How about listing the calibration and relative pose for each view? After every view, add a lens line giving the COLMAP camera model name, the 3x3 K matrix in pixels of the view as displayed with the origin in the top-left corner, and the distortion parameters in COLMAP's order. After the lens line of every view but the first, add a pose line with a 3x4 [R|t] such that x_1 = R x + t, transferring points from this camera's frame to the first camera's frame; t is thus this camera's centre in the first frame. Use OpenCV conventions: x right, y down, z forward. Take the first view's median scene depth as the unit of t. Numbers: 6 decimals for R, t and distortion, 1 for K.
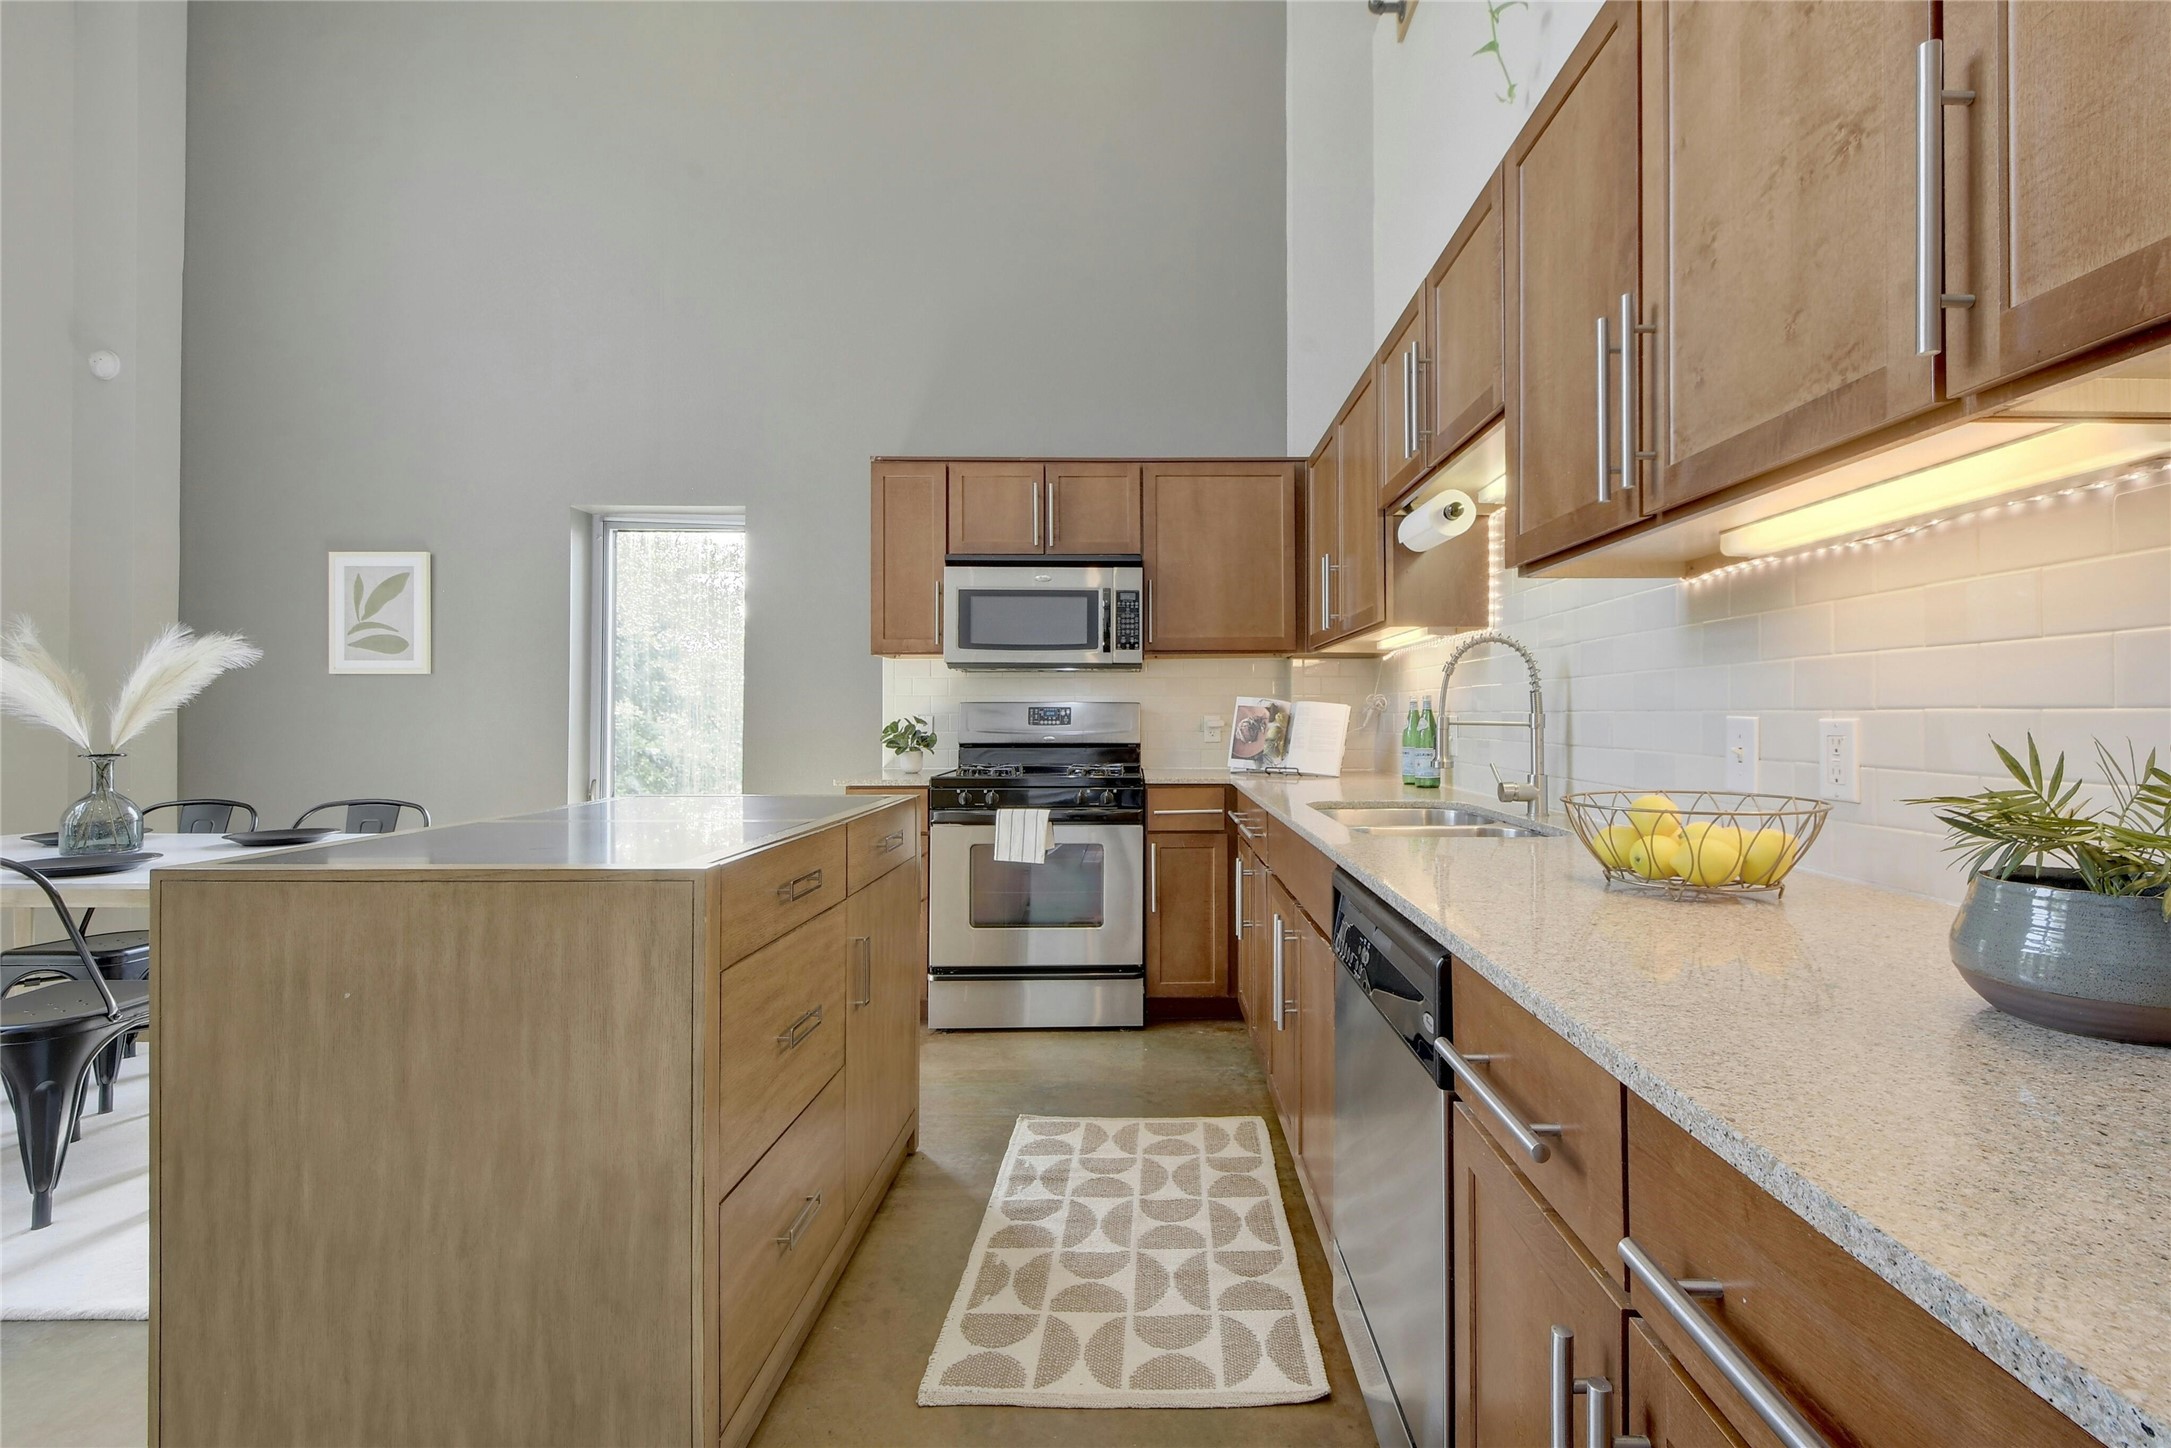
lens RADIAL K [[949.2, 0, 1149.7], [0, 949.2, 705.6], [0, 0, 1]] dist [0.004877, -0.005712]
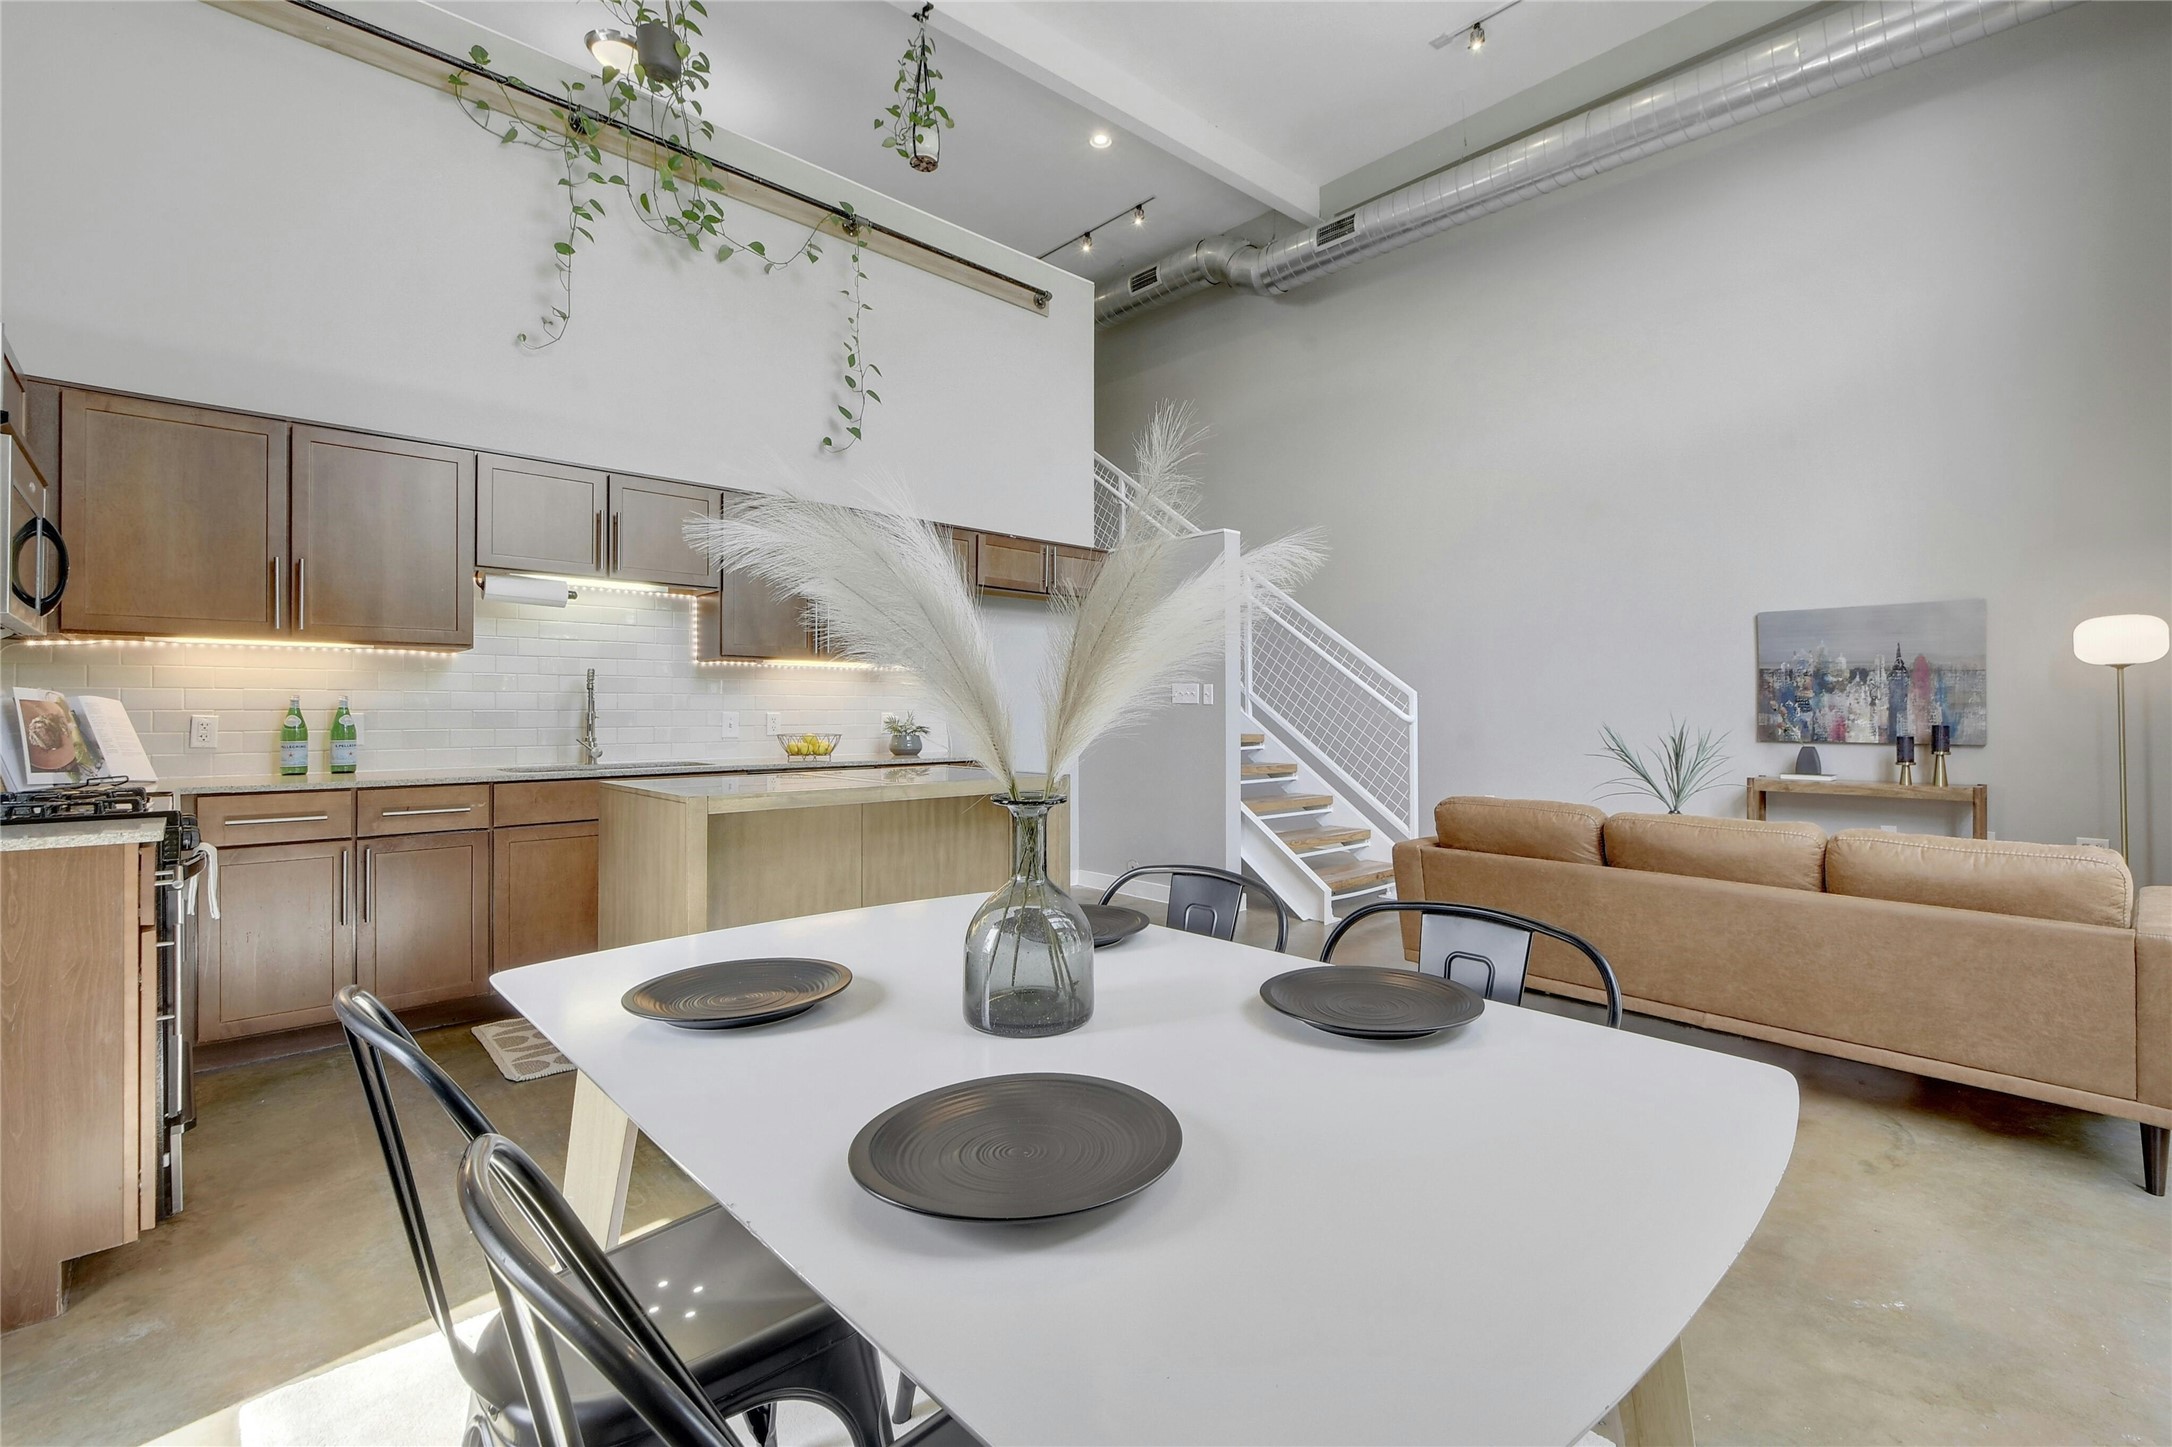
lens RADIAL K [[949.6, 0, 1152.3], [0, 949.6, 709.0], [0, 0, 1]] dist [0.004877, -0.005712]
pose [[-0.700024, 0.000634, 0.714119, -2.272726], [-0.007194, 0.999943, -0.007940, 0.014095], [-0.714083, -0.010696, -0.699979, 1.973948]]
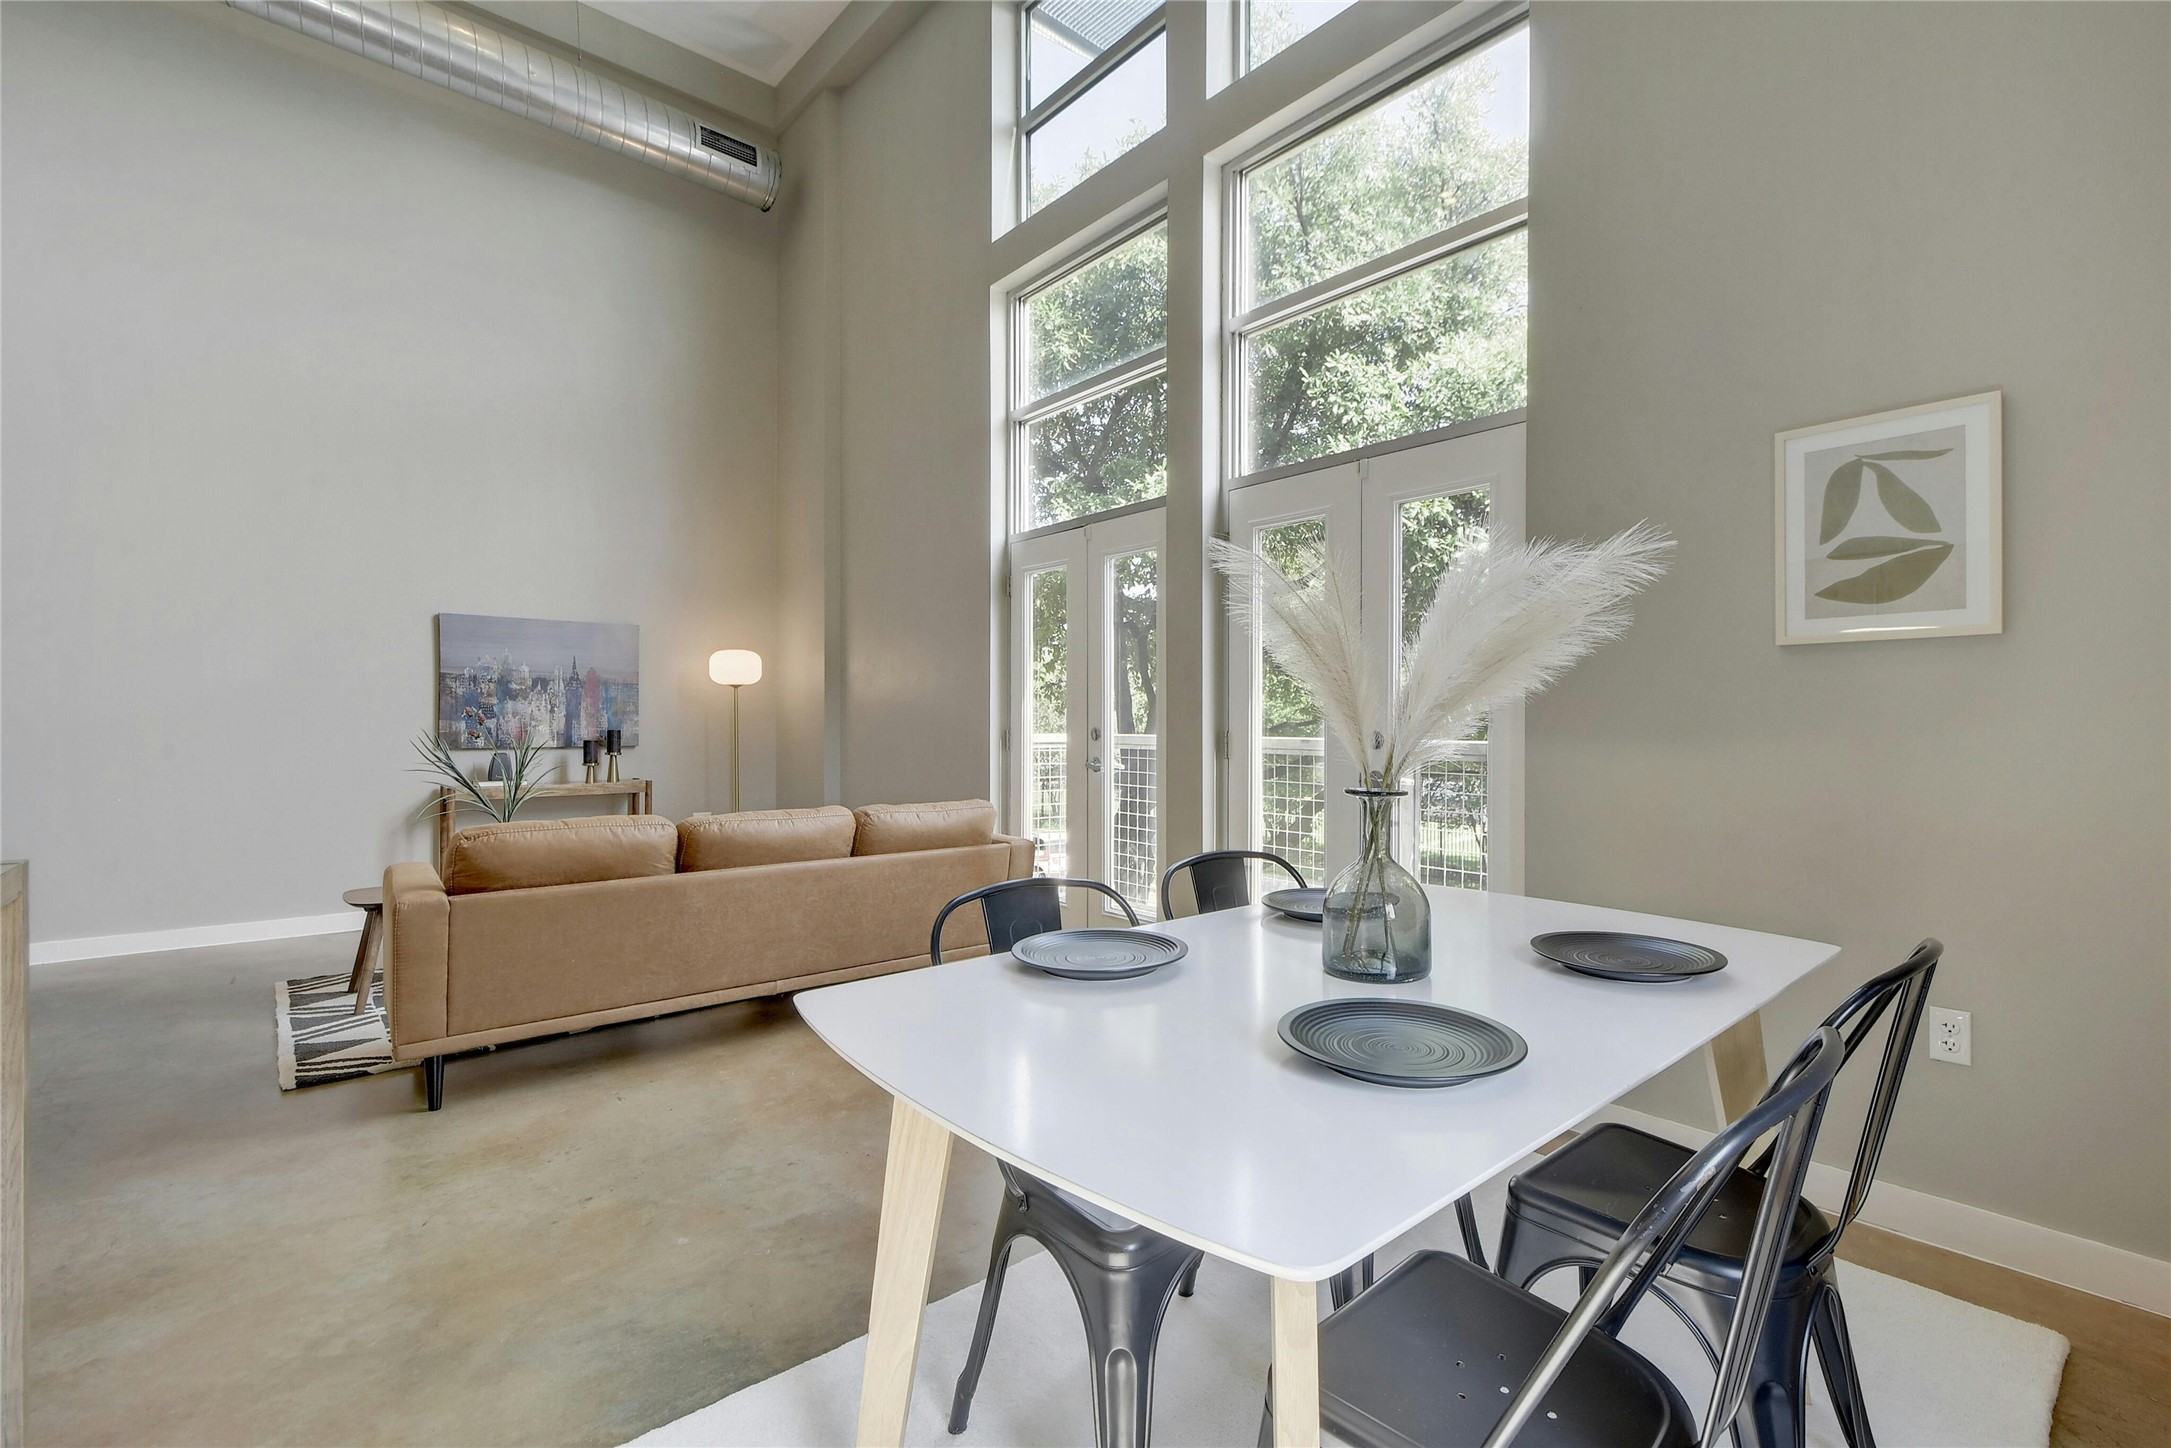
lens RADIAL K [[949.2, 0, 1149.4], [0, 949.2, 718.7], [0, 0, 1]] dist [0.004877, -0.005712]
pose [[-0.737547, -0.002867, -0.675290, -0.976307], [0.004405, 0.999949, -0.009057, 0.022330], [0.675281, -0.009654, -0.737497, 2.021137]]
